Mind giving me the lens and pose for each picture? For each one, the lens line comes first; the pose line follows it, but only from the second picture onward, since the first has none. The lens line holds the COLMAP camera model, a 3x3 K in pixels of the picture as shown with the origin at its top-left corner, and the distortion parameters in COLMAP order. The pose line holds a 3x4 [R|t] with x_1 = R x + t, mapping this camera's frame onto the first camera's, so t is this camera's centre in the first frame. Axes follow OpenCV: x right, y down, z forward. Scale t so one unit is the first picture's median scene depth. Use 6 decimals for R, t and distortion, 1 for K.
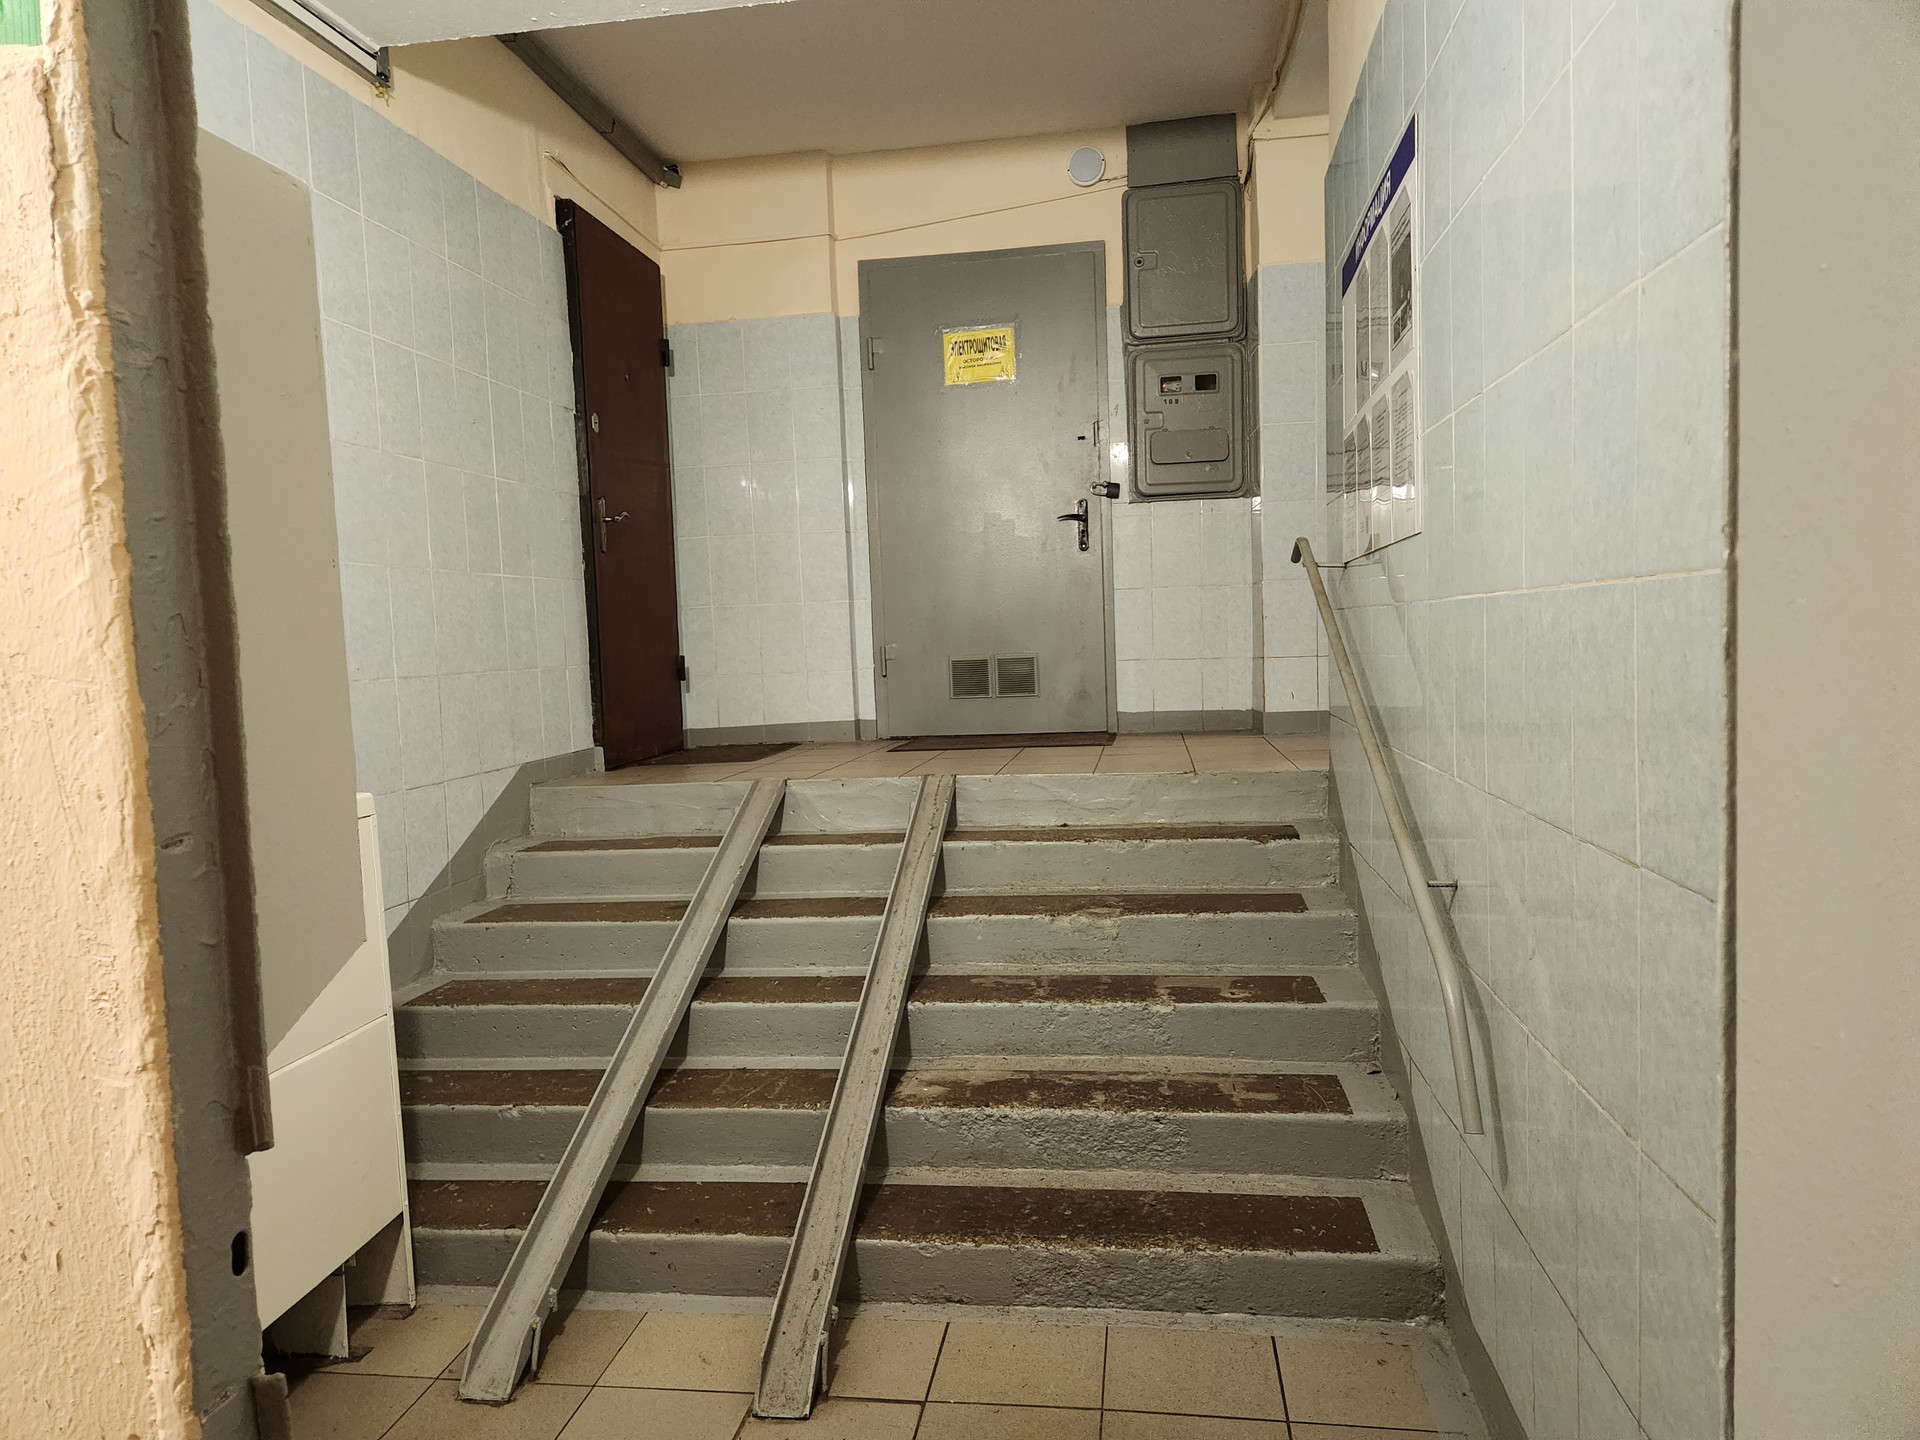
lens RADIAL K [[1269.4, 0, 960.0], [0, 1269.4, 720.0], [0, 0, 1]] dist [0.082072, -0.069686]
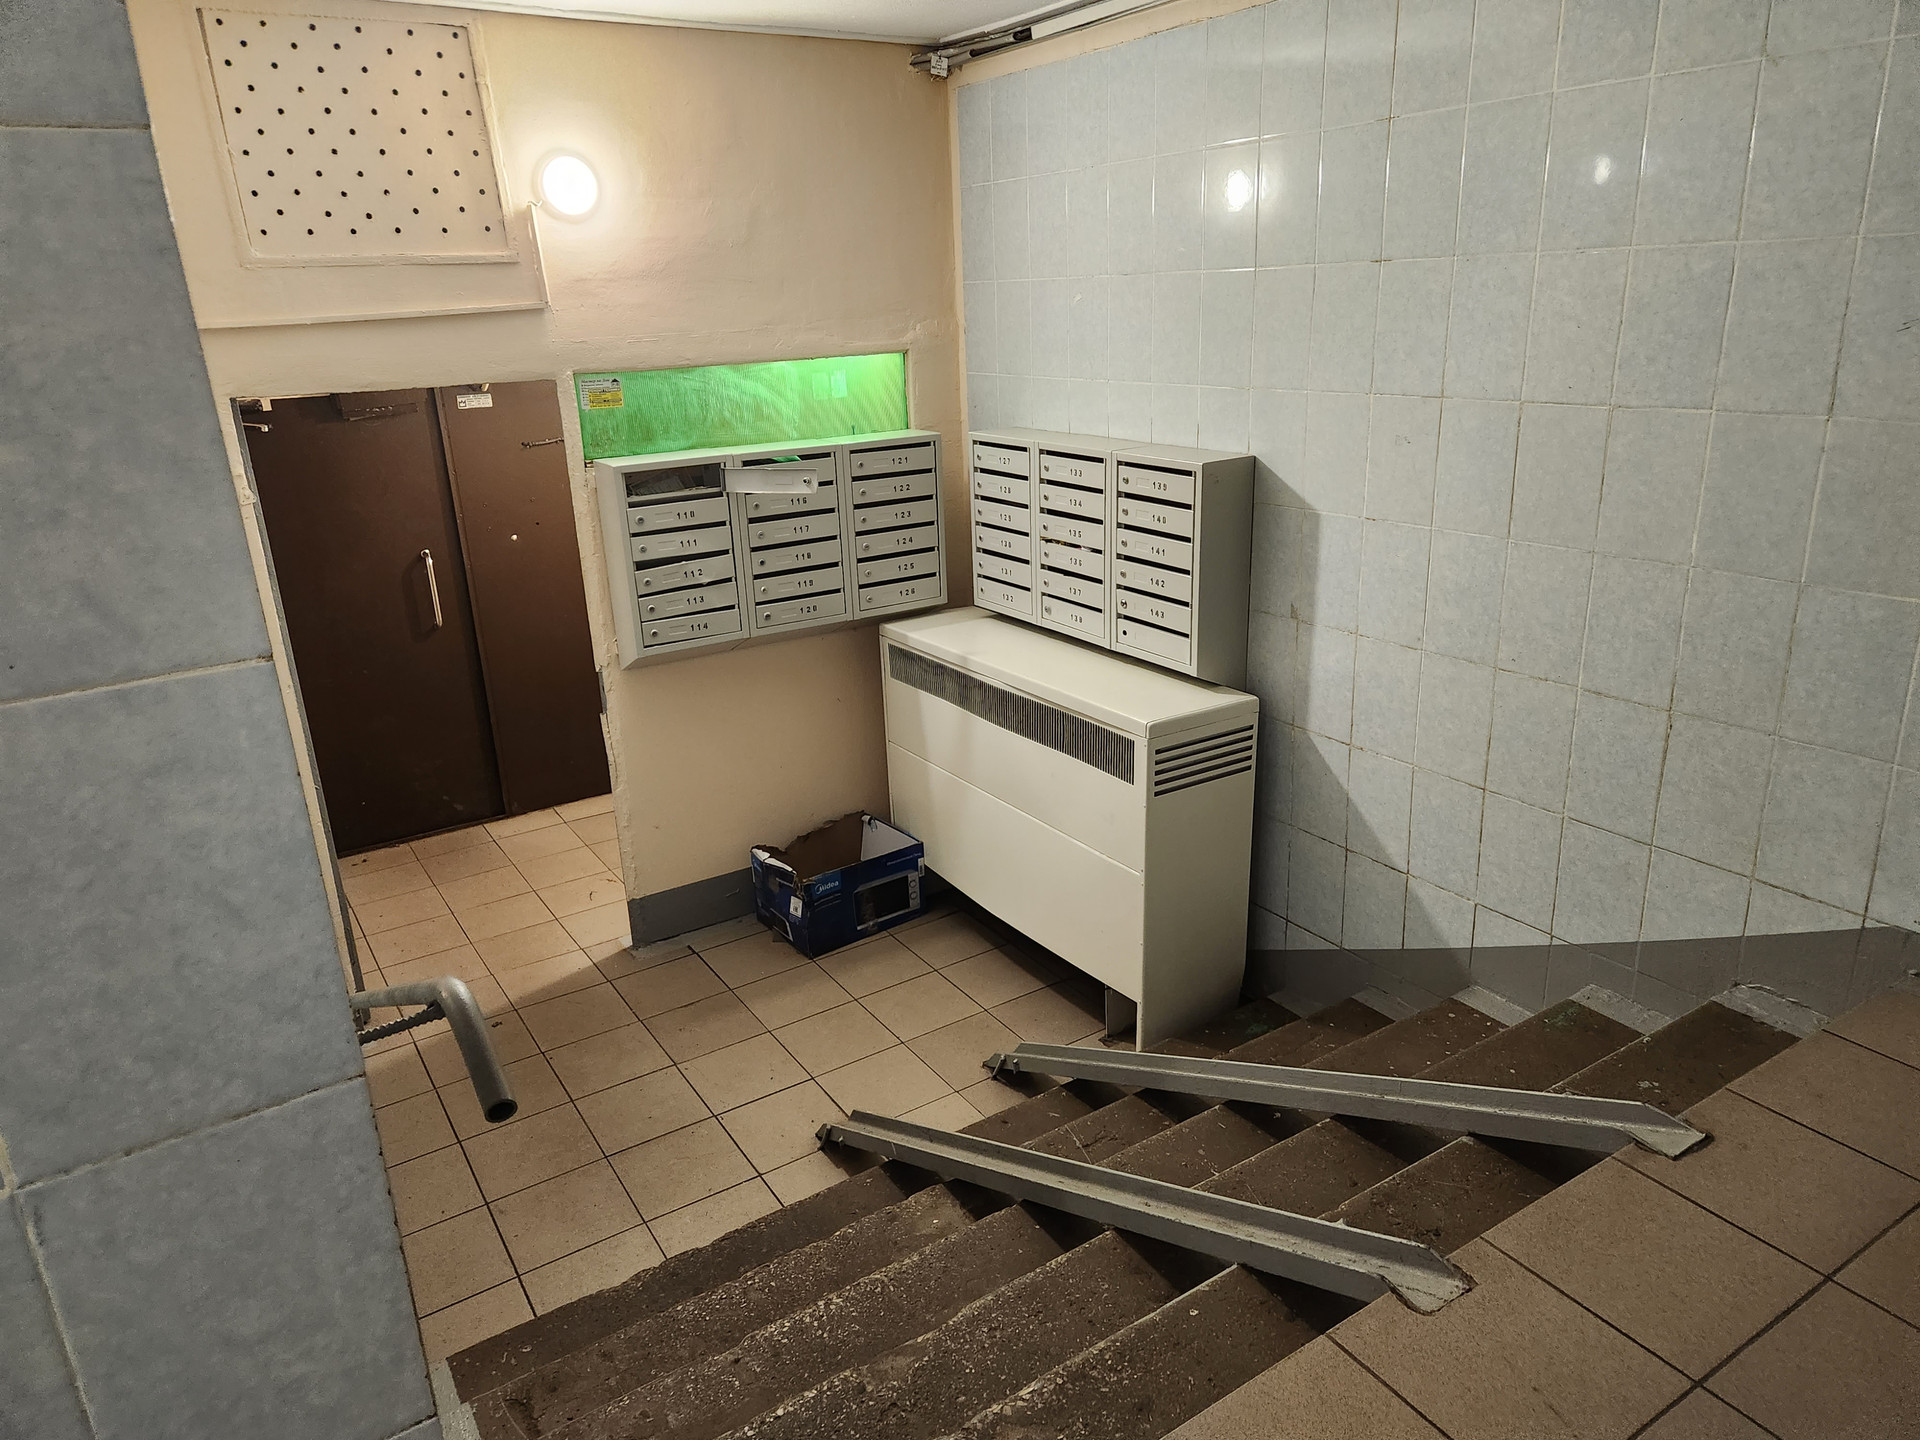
lens RADIAL K [[1269.4, 0, 960.0], [0, 1269.4, 720.0], [0, 0, 1]] dist [0.082072, -0.069686]
pose [[-0.747011, 0.275420, -0.605077, 0.323529], [0.021117, 0.919519, 0.392478, -0.313606], [0.664476, 0.280408, -0.692707, 1.199148]]
